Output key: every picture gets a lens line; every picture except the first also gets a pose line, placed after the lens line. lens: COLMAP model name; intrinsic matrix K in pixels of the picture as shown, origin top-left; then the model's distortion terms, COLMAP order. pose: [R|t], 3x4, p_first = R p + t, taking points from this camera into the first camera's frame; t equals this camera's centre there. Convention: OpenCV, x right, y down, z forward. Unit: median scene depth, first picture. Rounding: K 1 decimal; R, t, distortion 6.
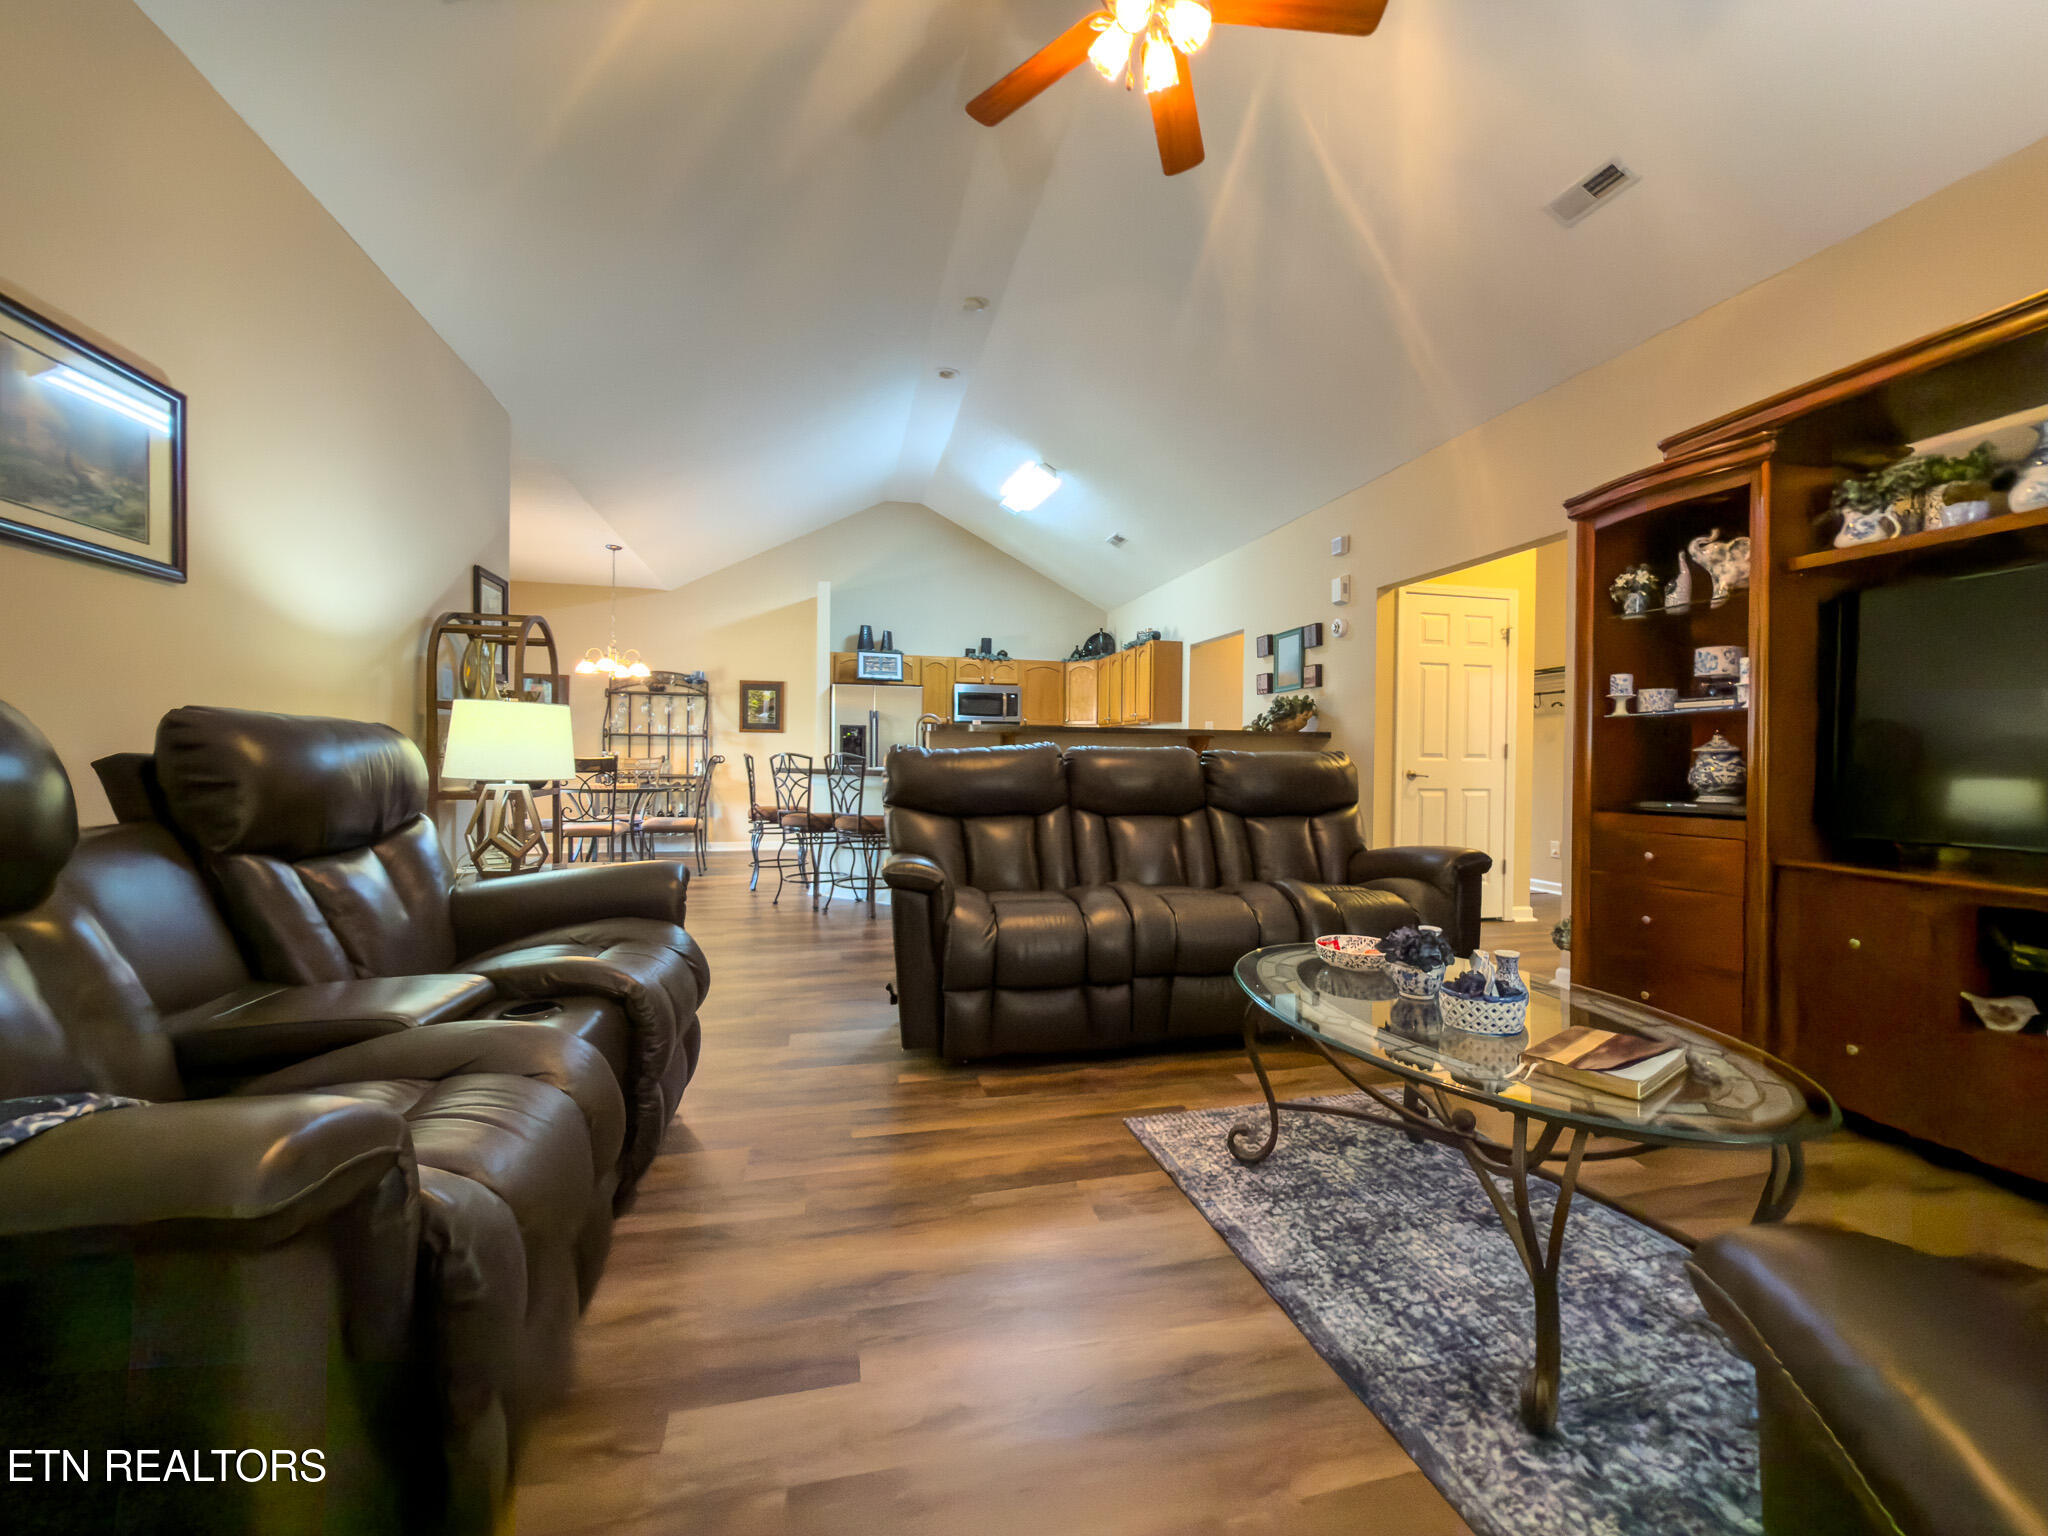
lens RADIAL K [[817.3, 0, 1024.8], [0, 817.3, 763.2], [0, 0, 1]] dist [-0.000583, 0.000284]
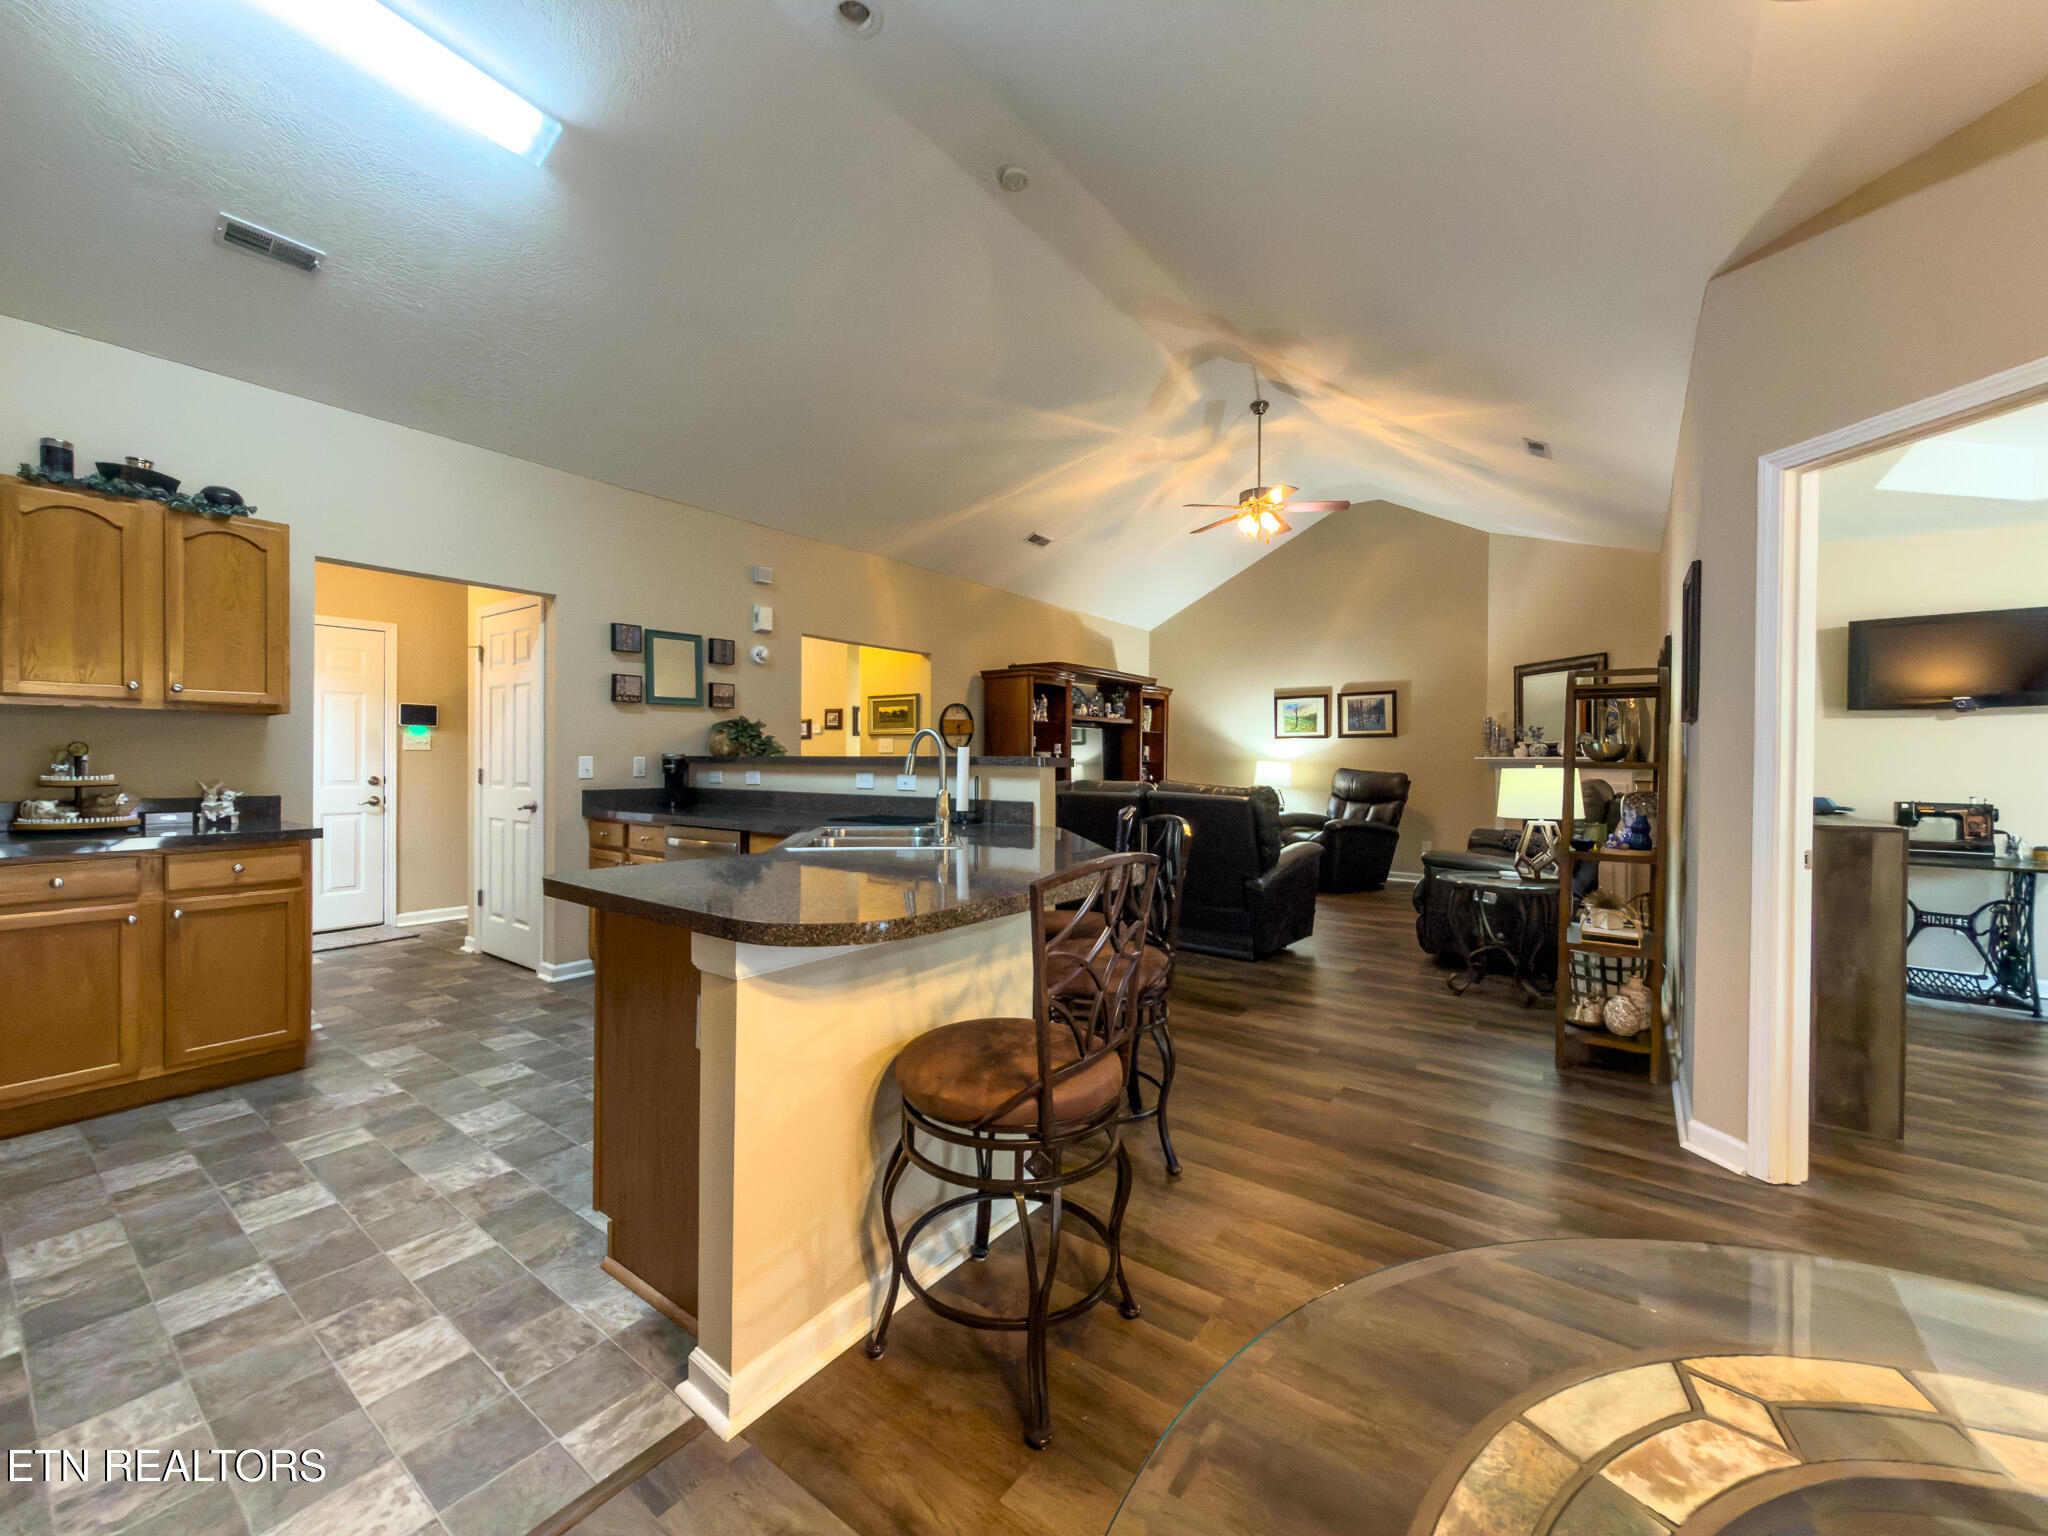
lens RADIAL K [[817.3, 0, 1024.8], [0, 817.3, 763.2], [0, 0, 1]] dist [-0.000583, 0.000284]
pose [[-0.641318, -0.020302, 0.767006, -0.382138], [-0.009746, 0.999785, 0.018315, -0.033113], [-0.767213, 0.004270, -0.641378, 0.878282]]
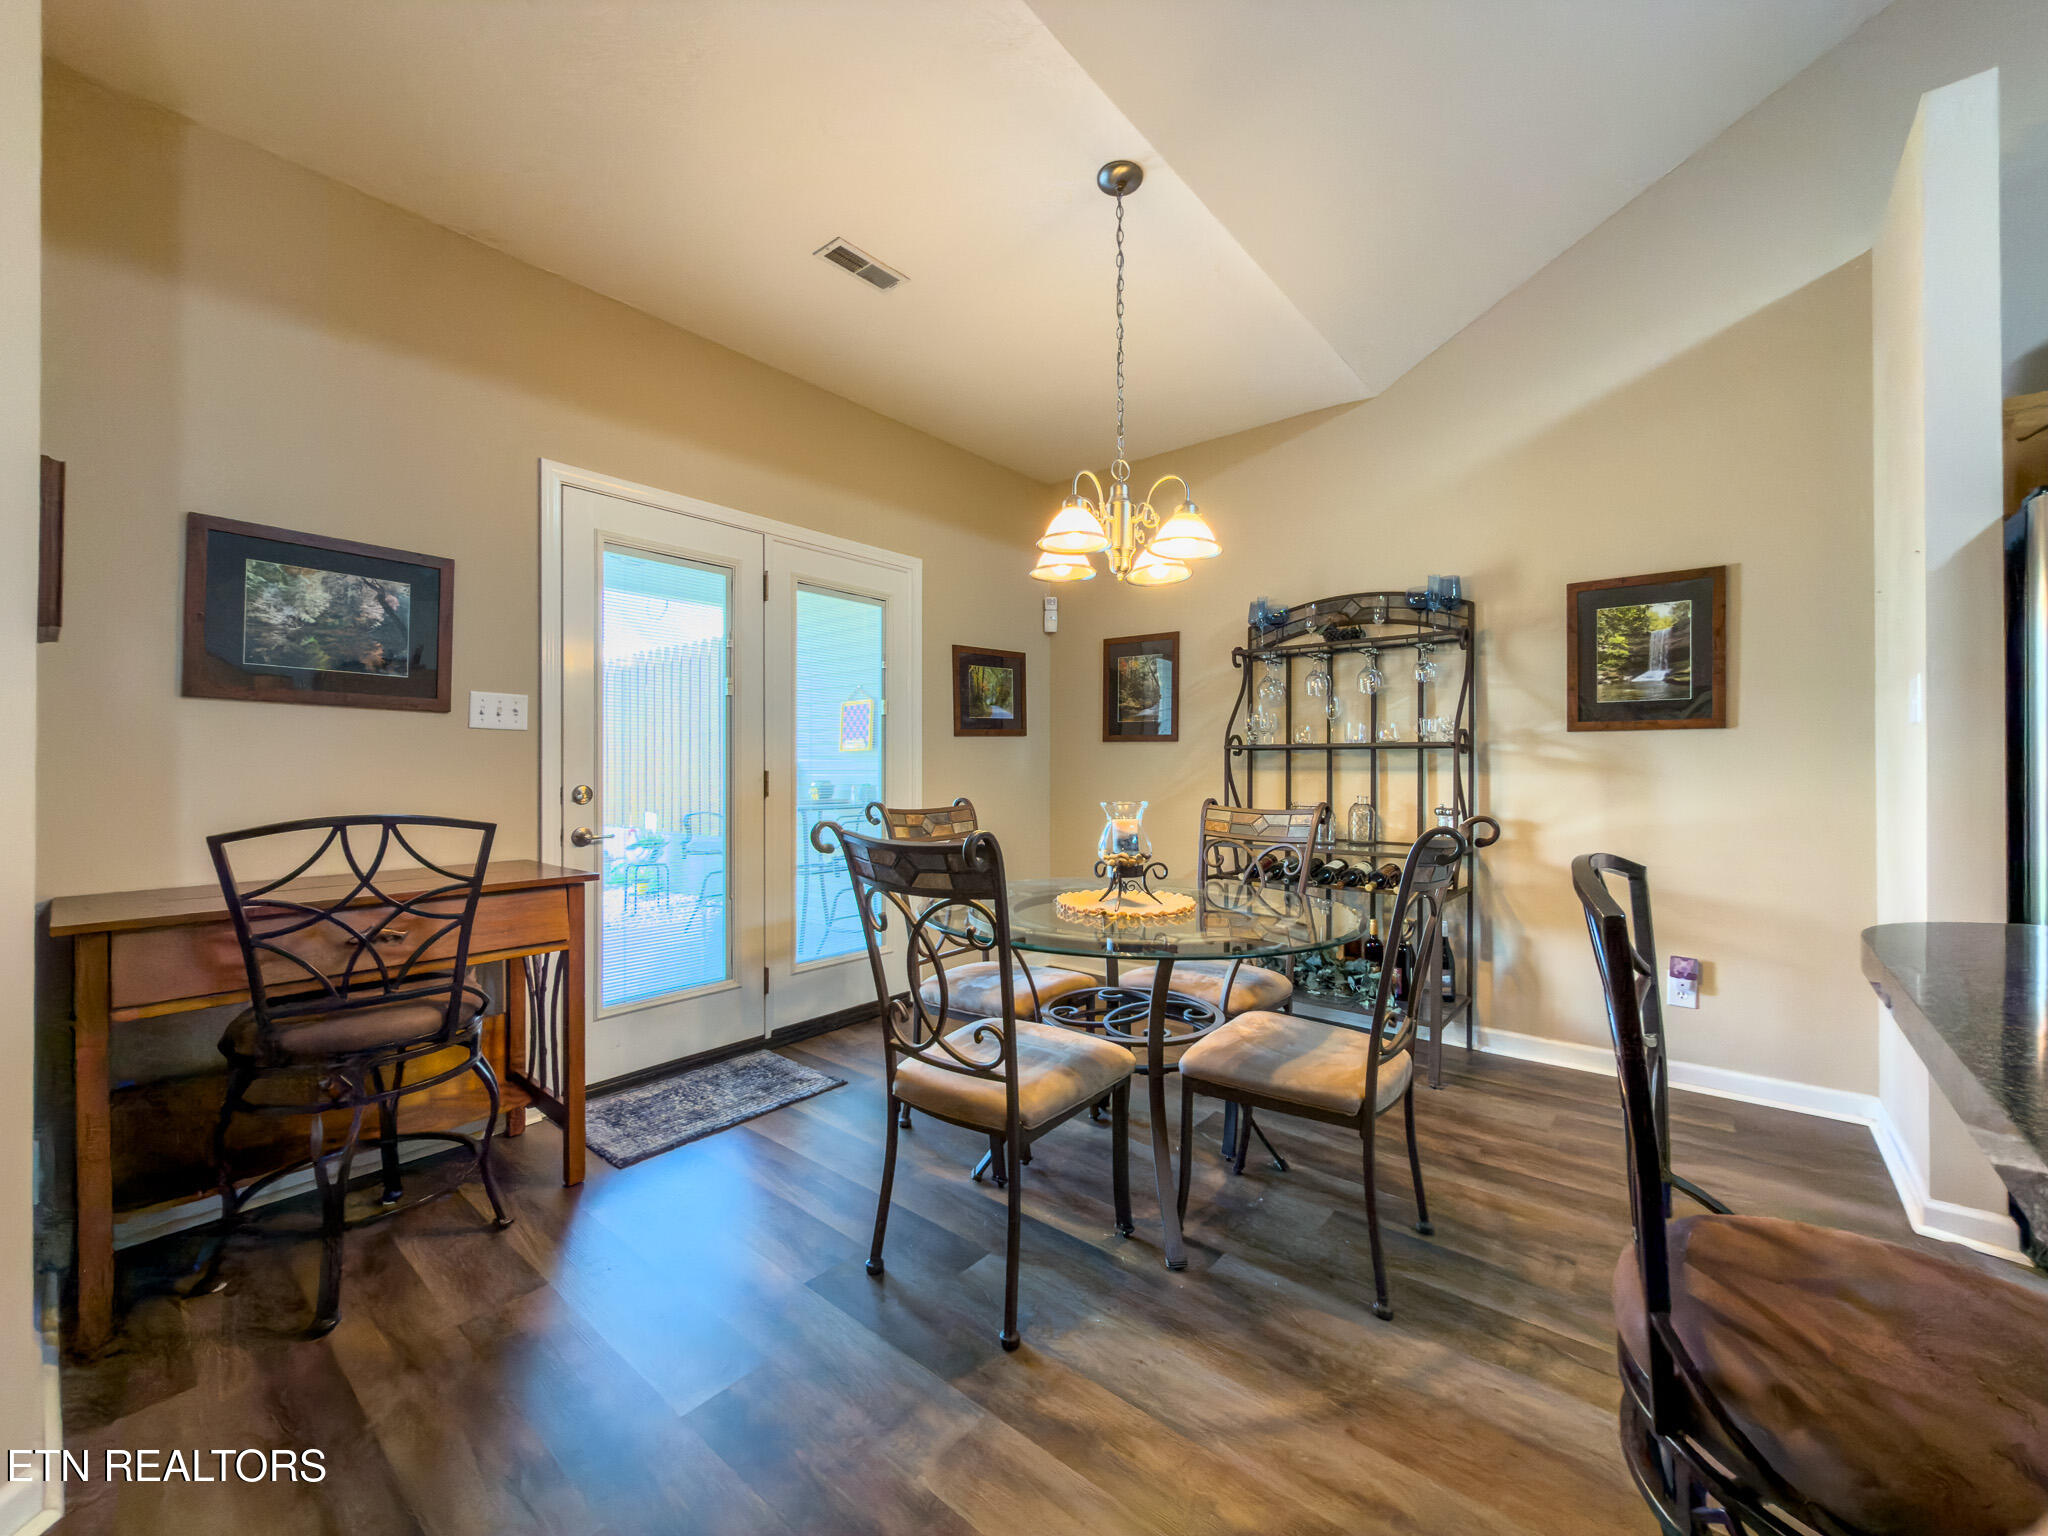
lens RADIAL K [[817.3, 0, 1024.8], [0, 817.3, 763.2], [0, 0, 1]] dist [-0.000583, 0.000284]
pose [[0.596503, -0.013048, -0.802505, -0.212789], [0.001745, 0.999887, -0.014960, -0.020187], [0.802609, 0.007523, 0.596458, 0.619830]]
